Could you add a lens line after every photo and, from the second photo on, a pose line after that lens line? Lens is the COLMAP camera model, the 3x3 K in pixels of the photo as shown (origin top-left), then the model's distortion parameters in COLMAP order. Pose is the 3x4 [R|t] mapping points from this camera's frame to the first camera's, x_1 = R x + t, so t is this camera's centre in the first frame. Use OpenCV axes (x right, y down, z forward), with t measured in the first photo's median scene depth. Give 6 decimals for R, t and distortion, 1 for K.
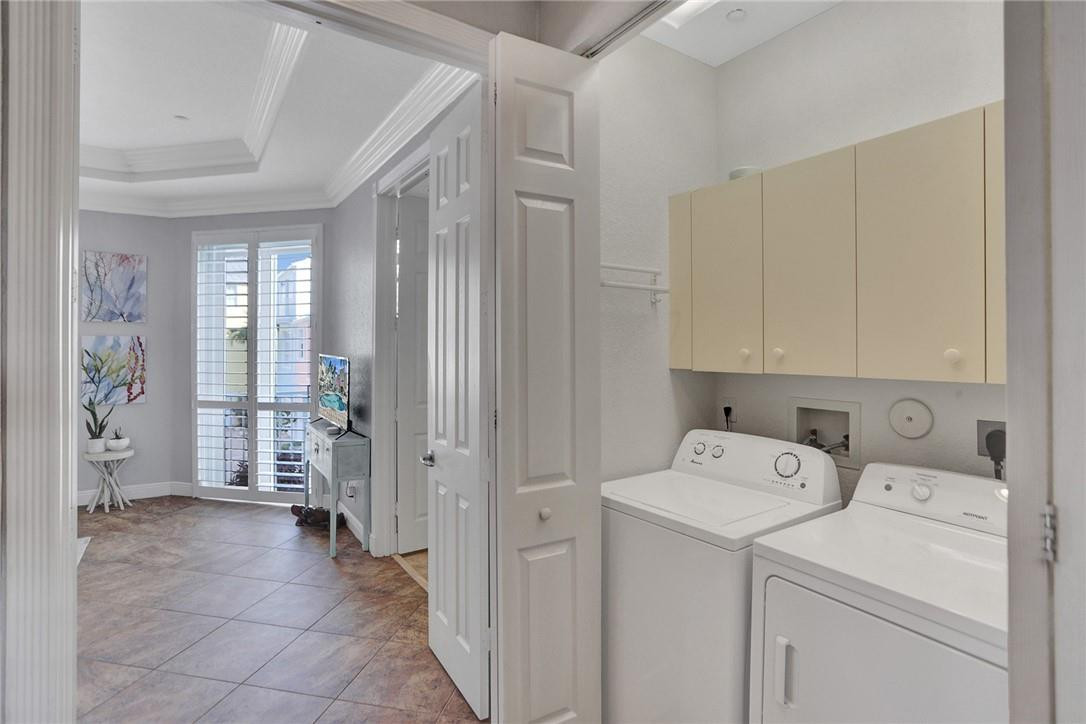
lens RADIAL K [[531.0, 0, 549.2], [0, 531.0, 346.2], [0, 0, 1]] dist [-0.035963, 0.007135]
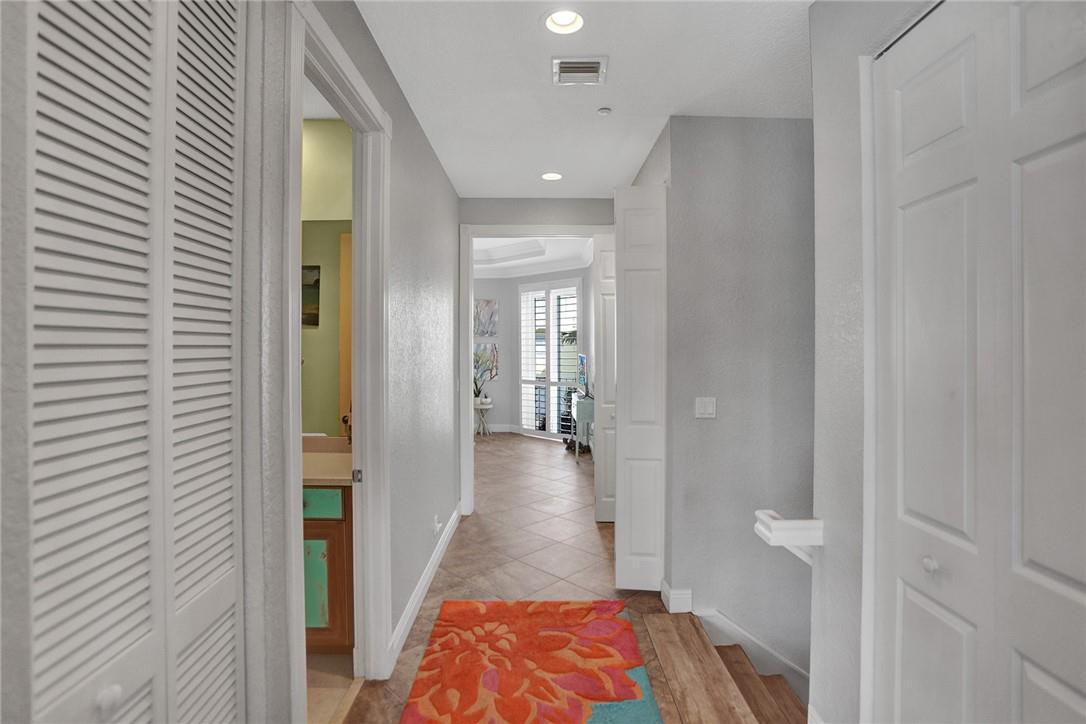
lens RADIAL K [[531.0, 0, 541.7], [0, 531.0, 354.5], [0, 0, 1]] dist [-0.035963, 0.007135]
pose [[0.830112, 0.005295, -0.557572, 0.417022], [0.003818, 0.999877, 0.015180, -0.010097], [0.557584, -0.014730, 0.829990, -0.492211]]
